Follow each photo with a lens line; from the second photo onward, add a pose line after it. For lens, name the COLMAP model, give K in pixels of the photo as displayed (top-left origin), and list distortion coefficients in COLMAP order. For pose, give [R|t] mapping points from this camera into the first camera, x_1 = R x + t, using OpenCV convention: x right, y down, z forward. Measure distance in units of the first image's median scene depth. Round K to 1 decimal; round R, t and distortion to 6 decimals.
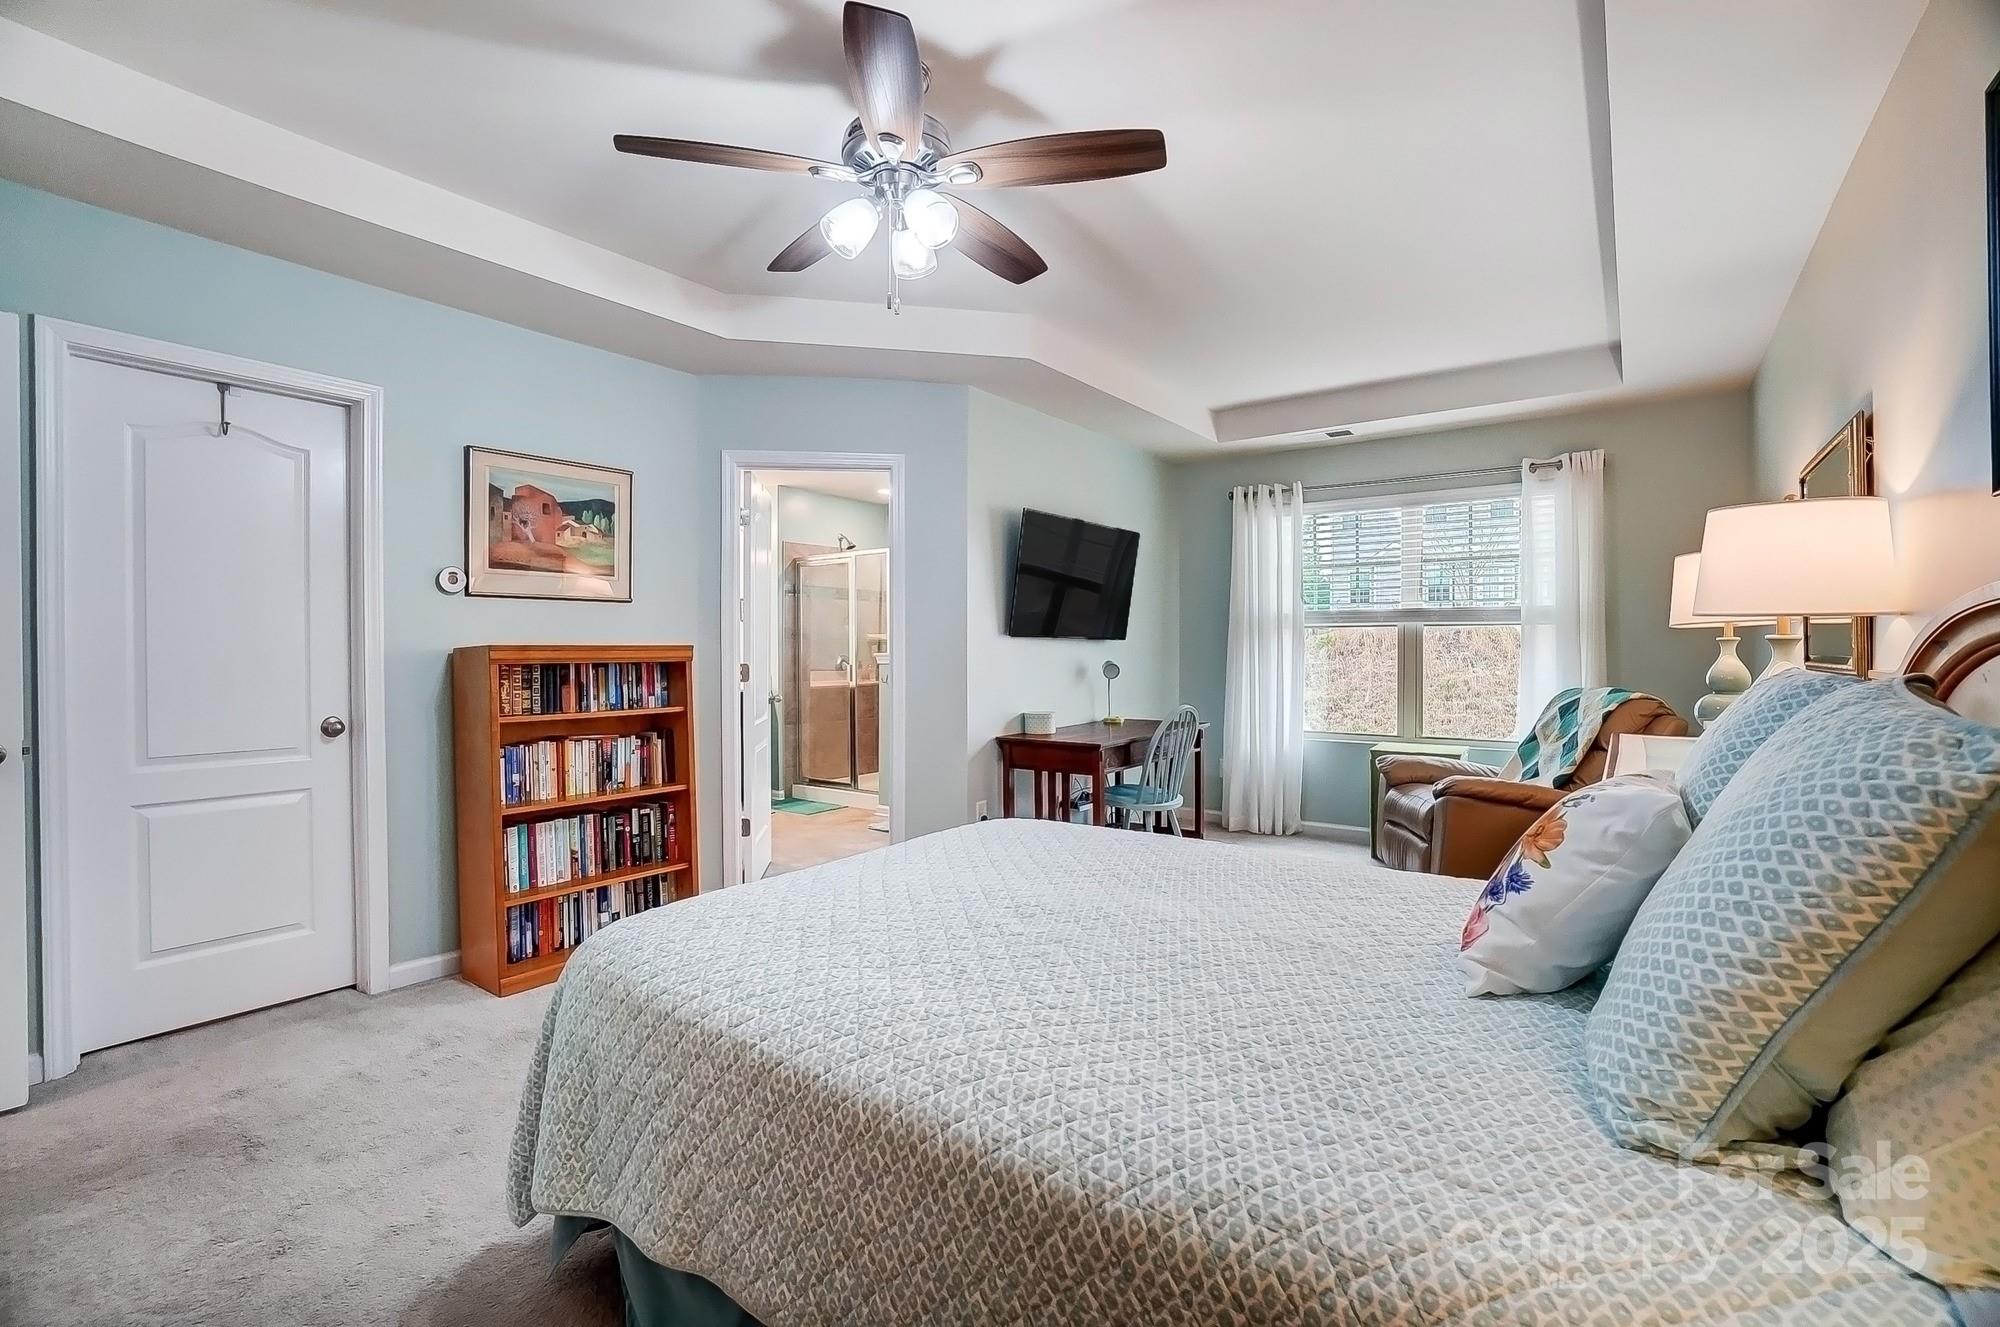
lens RADIAL K [[910.8, 0, 1015.7], [0, 910.8, 651.2], [0, 0, 1]] dist [-0.013102, 0.003021]
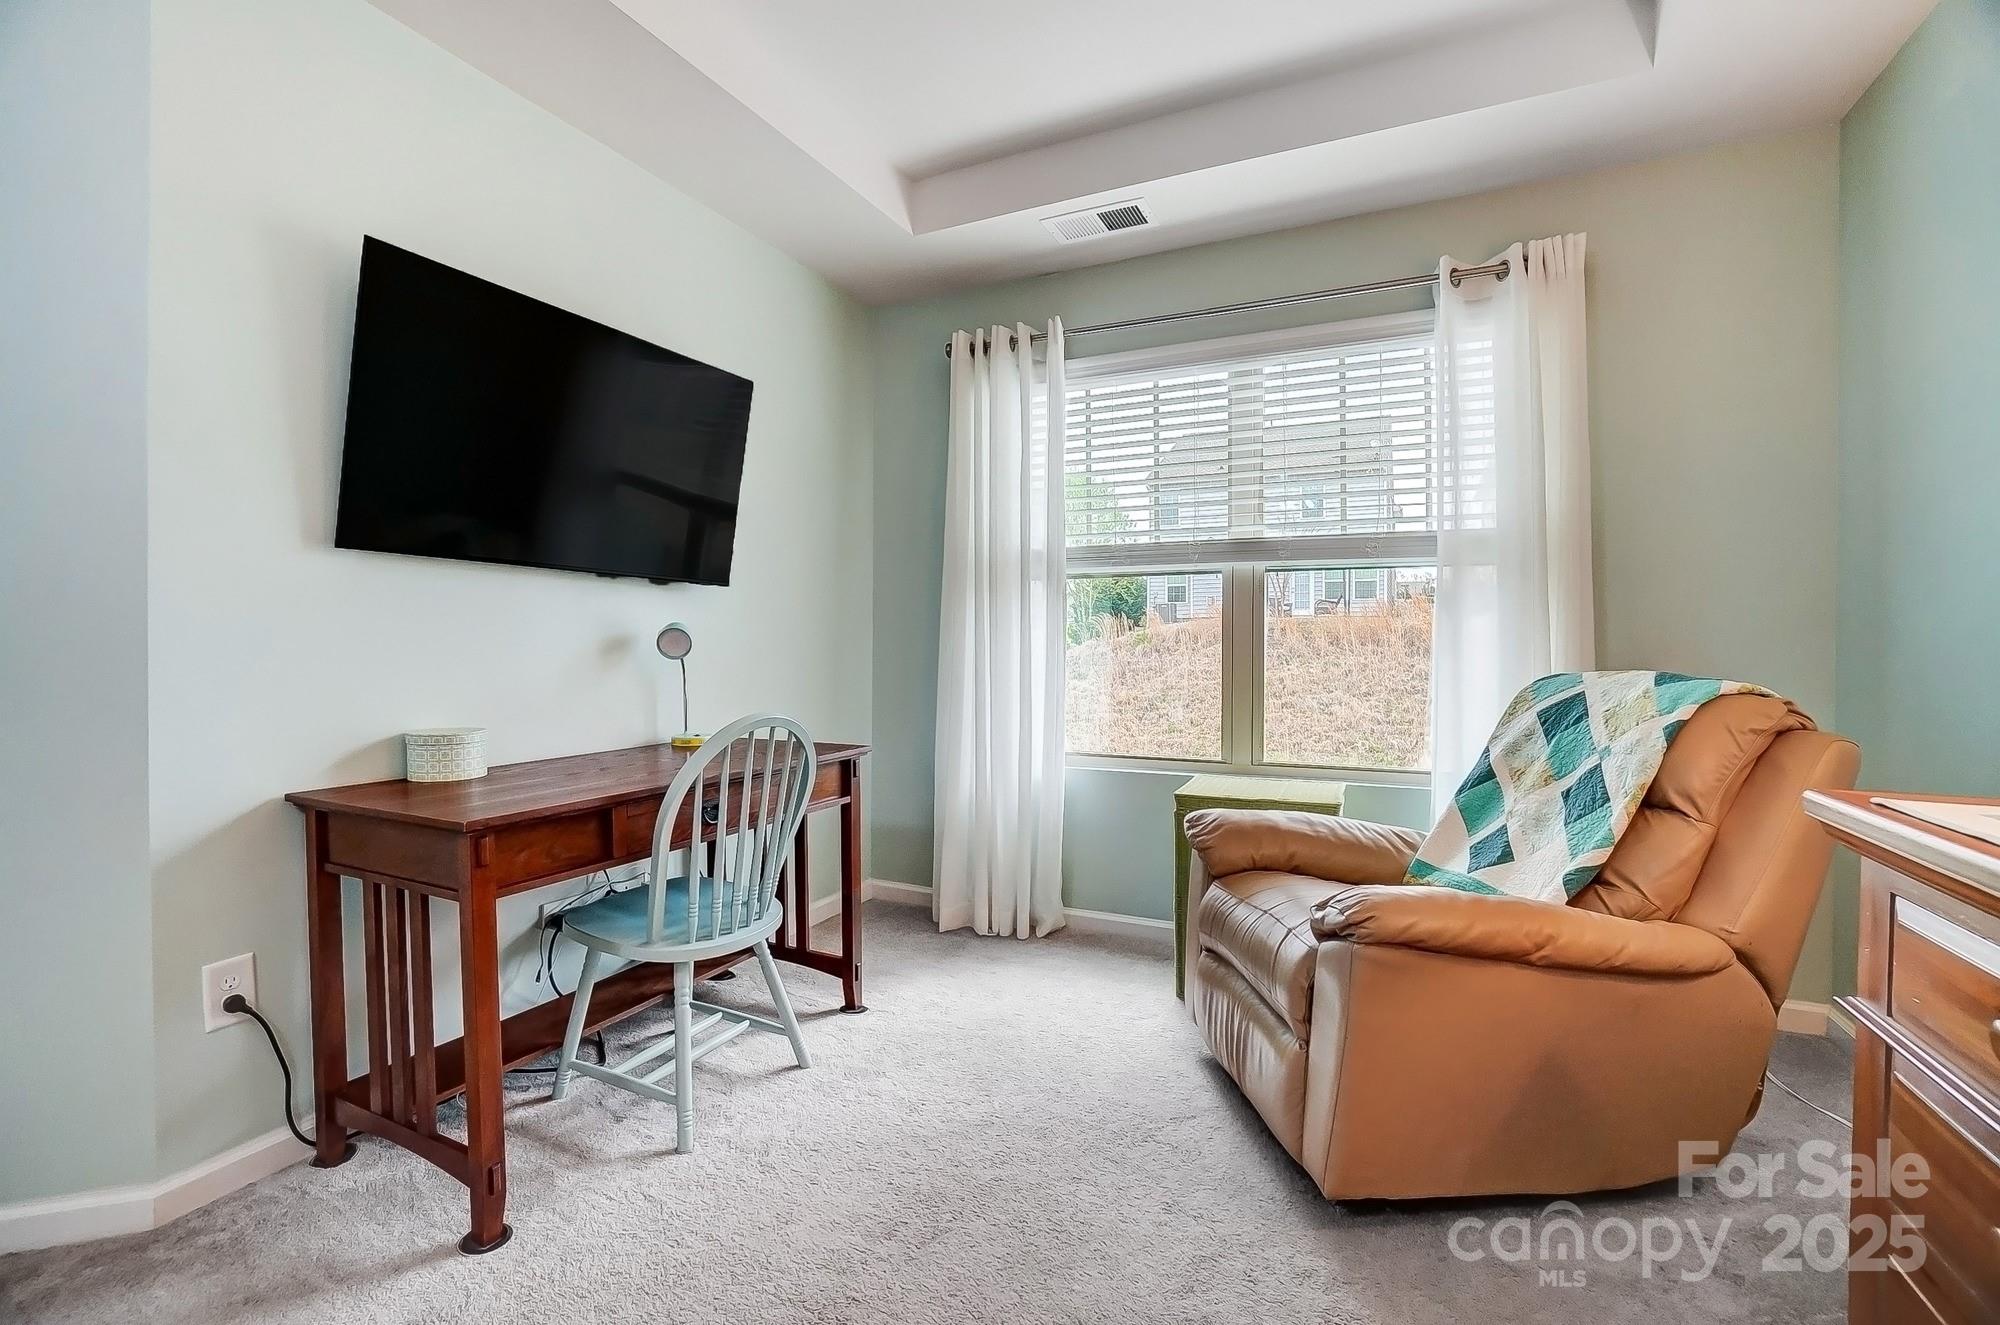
lens RADIAL K [[910.8, 0, 985.7], [0, 910.8, 630.5], [0, 0, 1]] dist [-0.013102, 0.003021]
pose [[0.988178, 0.007467, 0.153129, 0.201832], [-0.003953, 0.999722, -0.023242, 0.026541], [-0.153260, 0.022362, 0.987933, 0.496564]]
